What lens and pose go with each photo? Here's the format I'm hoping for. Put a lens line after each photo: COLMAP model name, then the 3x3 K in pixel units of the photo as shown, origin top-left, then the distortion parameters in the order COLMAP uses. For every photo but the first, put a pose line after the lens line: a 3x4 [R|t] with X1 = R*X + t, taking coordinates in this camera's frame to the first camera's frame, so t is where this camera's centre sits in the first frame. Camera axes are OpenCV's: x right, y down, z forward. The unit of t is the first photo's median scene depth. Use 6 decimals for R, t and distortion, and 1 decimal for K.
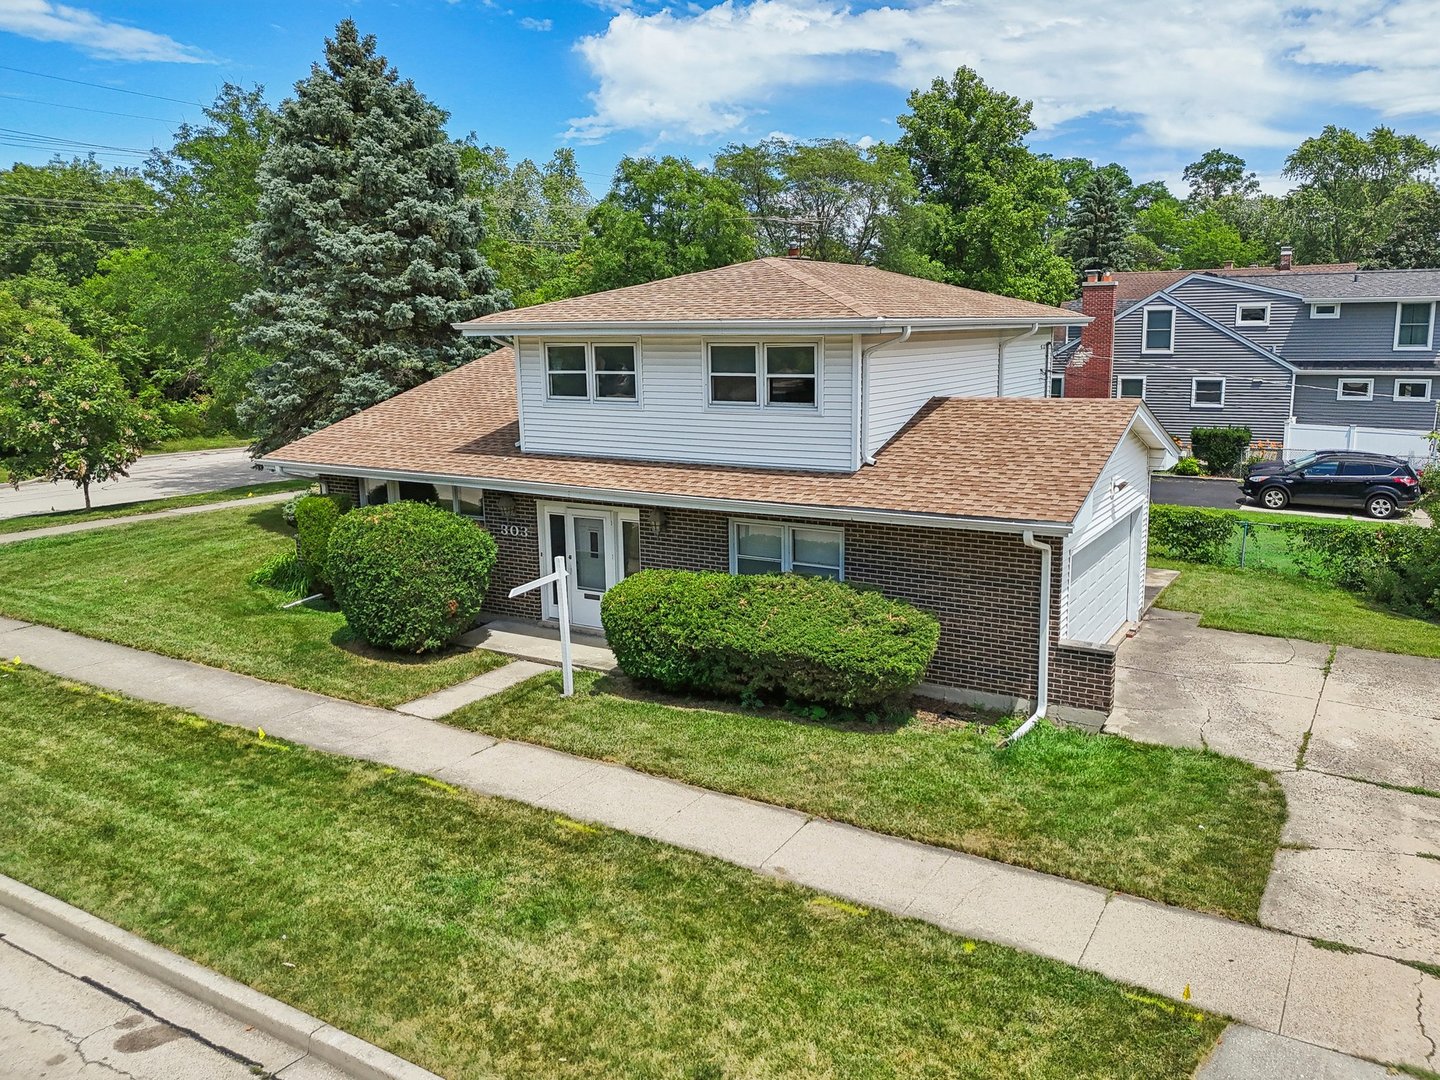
lens RADIAL K [[1096.1, 0, 747.2], [0, 1096.1, 513.0], [0, 0, 1]] dist [0.070277, -0.067612]
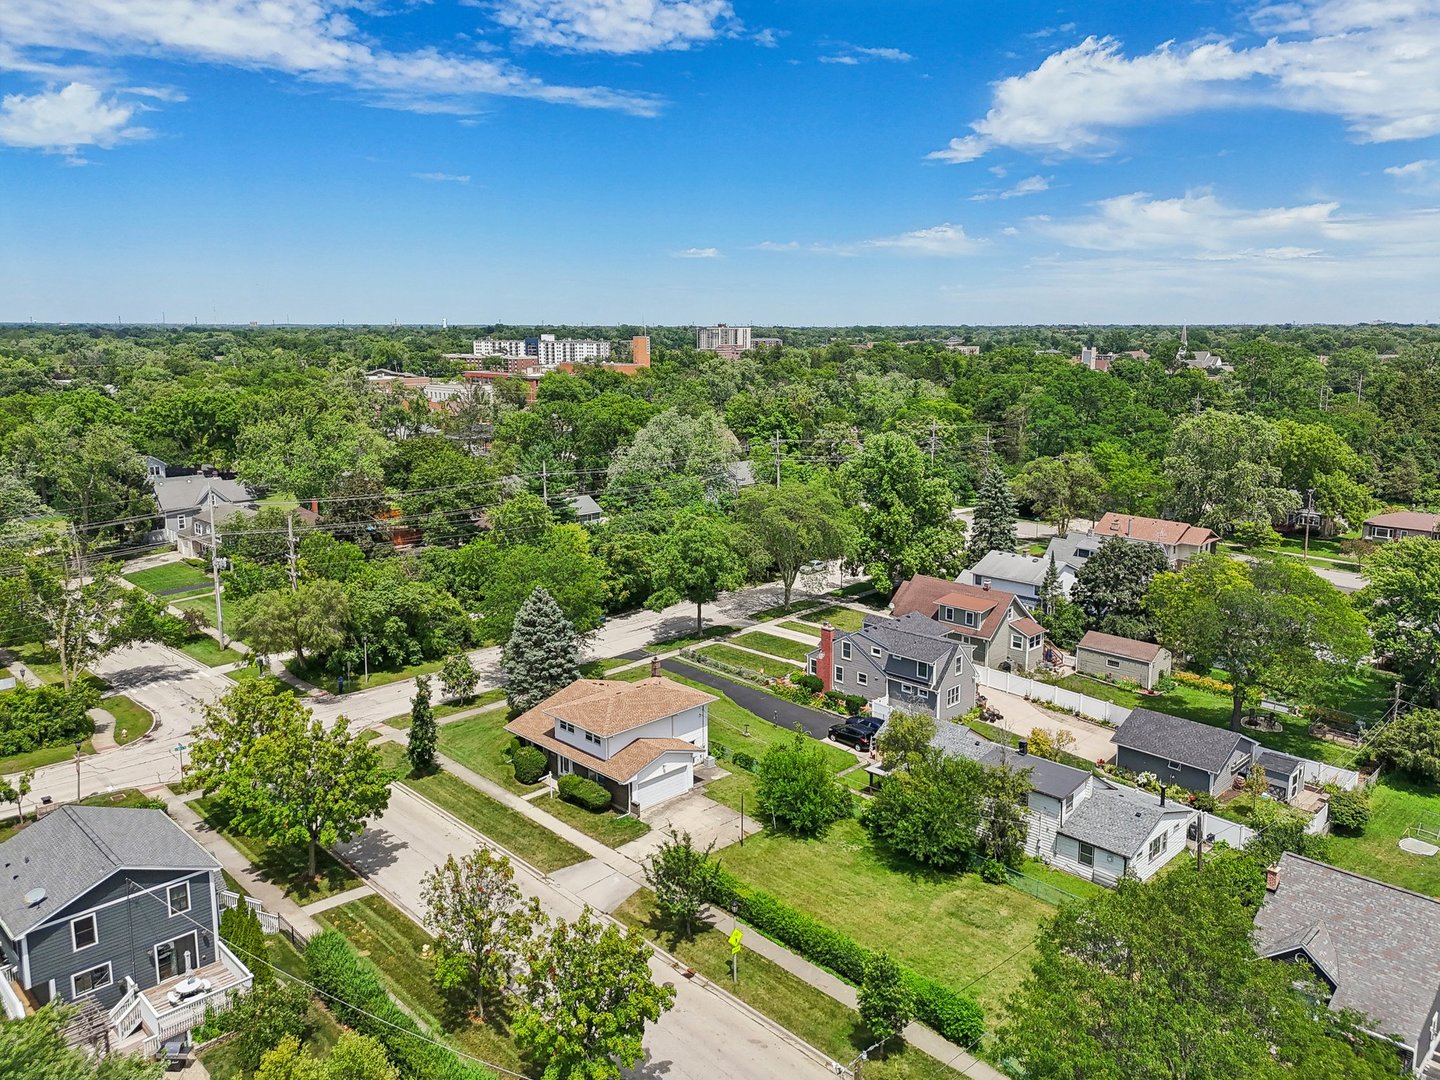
lens RADIAL K [[1136.1, 0, 745.3], [0, 1136.1, 484.1], [0, 0, 1]] dist [0.038961, -0.002074]
pose [[0.965913, 0.055141, -0.252927, 1.766760], [-0.055207, 0.998452, 0.006842, -1.236814], [0.252913, 0.007354, 0.967461, -3.519731]]
